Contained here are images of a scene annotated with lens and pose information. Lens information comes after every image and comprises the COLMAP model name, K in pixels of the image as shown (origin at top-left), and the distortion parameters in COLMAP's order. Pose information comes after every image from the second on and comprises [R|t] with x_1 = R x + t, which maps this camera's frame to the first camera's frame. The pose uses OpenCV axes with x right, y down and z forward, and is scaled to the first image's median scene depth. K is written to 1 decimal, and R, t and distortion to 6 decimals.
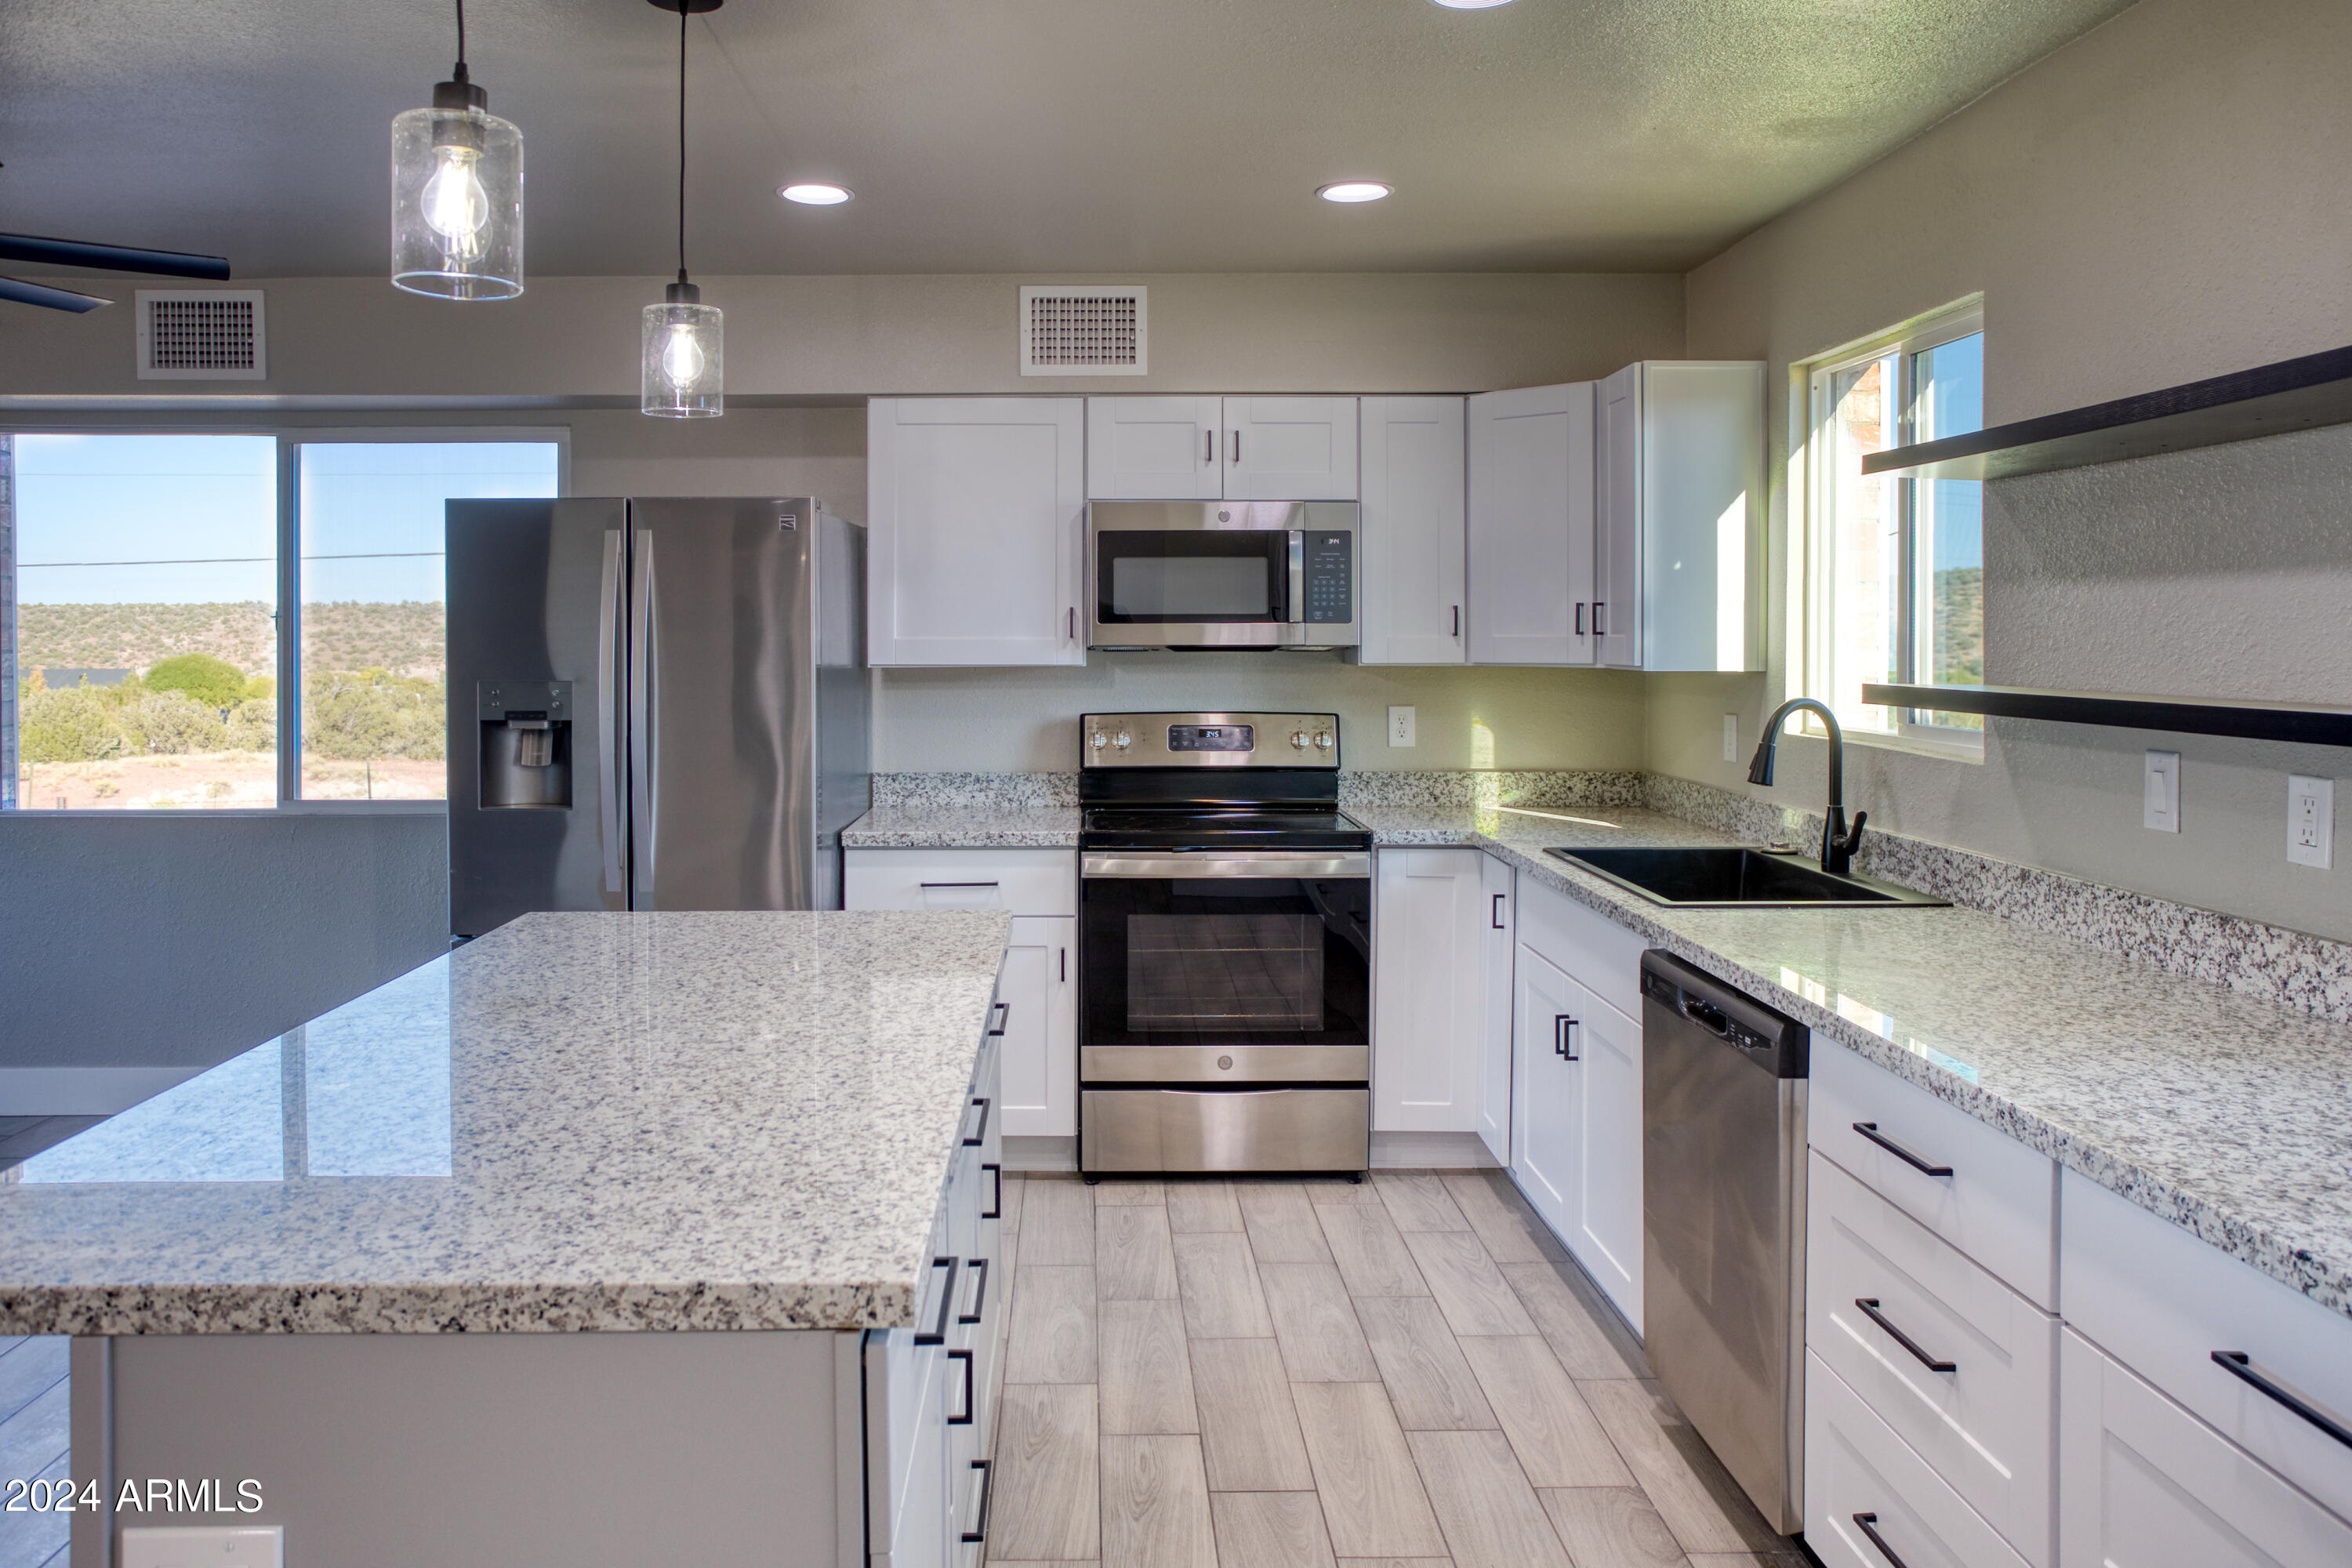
lens RADIAL K [[1687.5, 0, 1110.8], [0, 1687.5, 777.7], [0, 0, 1]] dist [-0.013607, 0.017270]
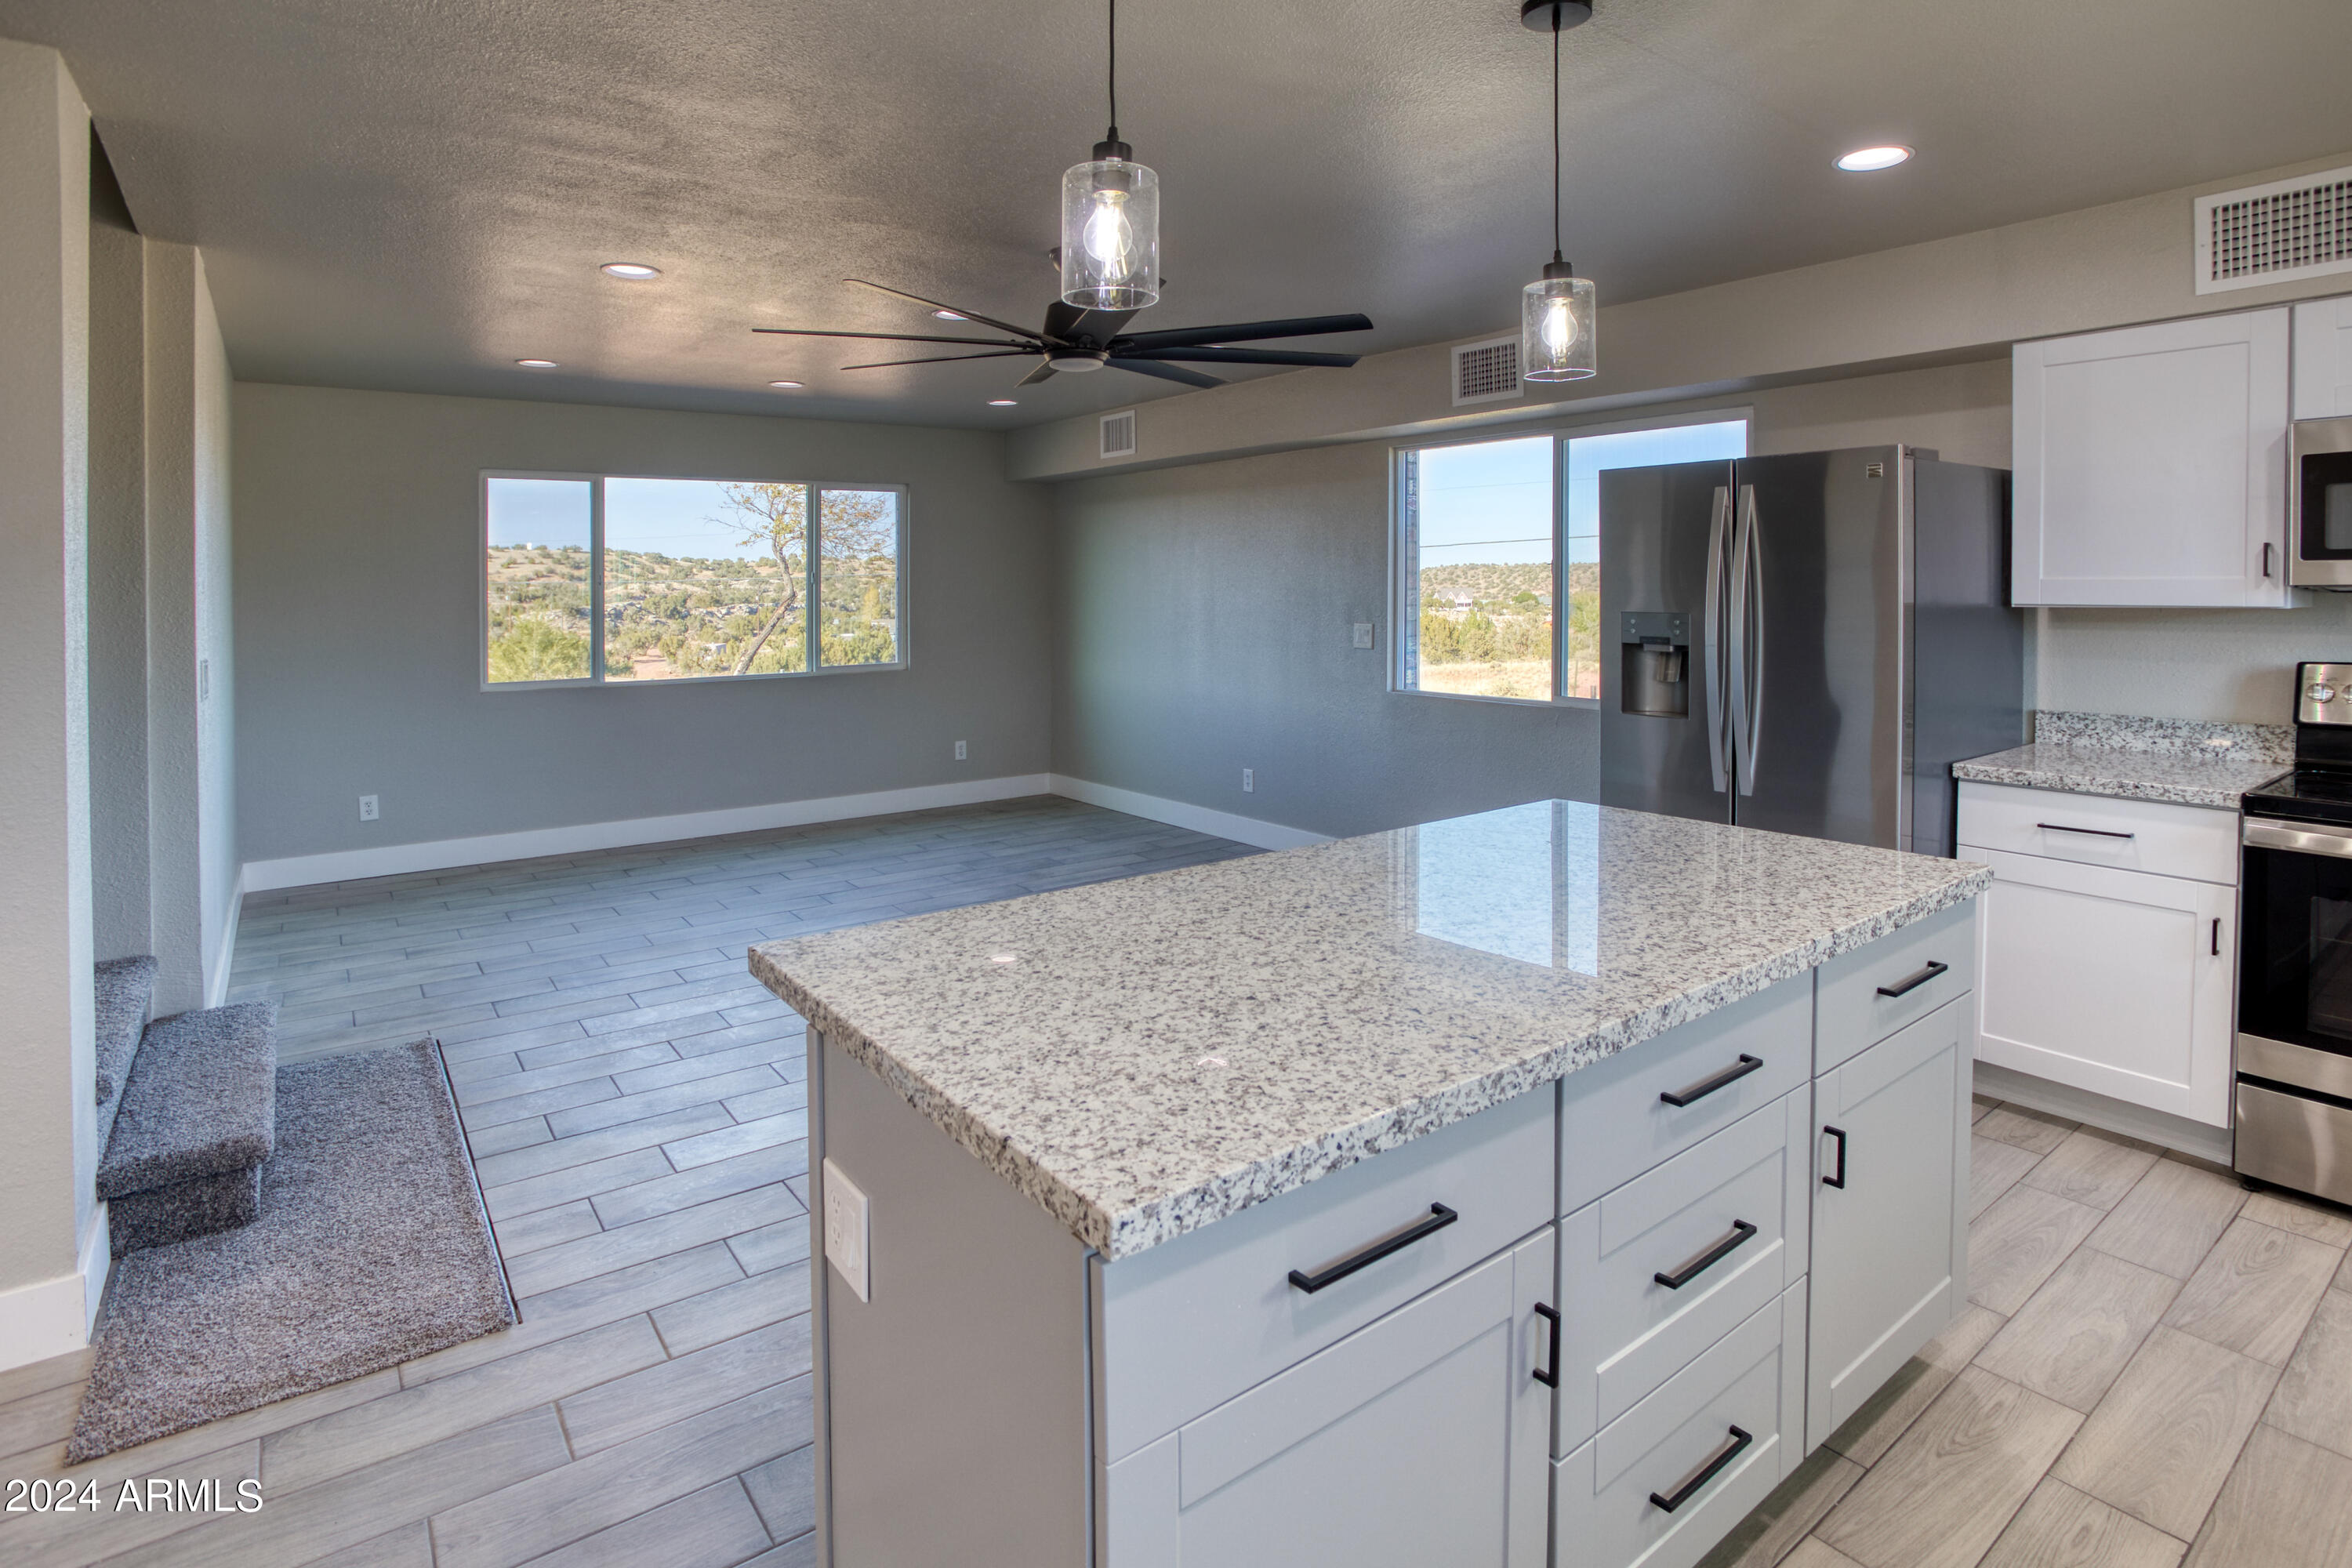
lens RADIAL K [[1208.2, 0, 1182.7], [0, 1208.2, 649.7], [0, 0, 1]] dist [-0.041957, 0.008858]
pose [[0.602315, 0.041411, -0.797184, 0.147704], [-0.062497, 0.998034, 0.004625, -0.012605], [0.795808, 0.047036, 0.603719, 0.192501]]
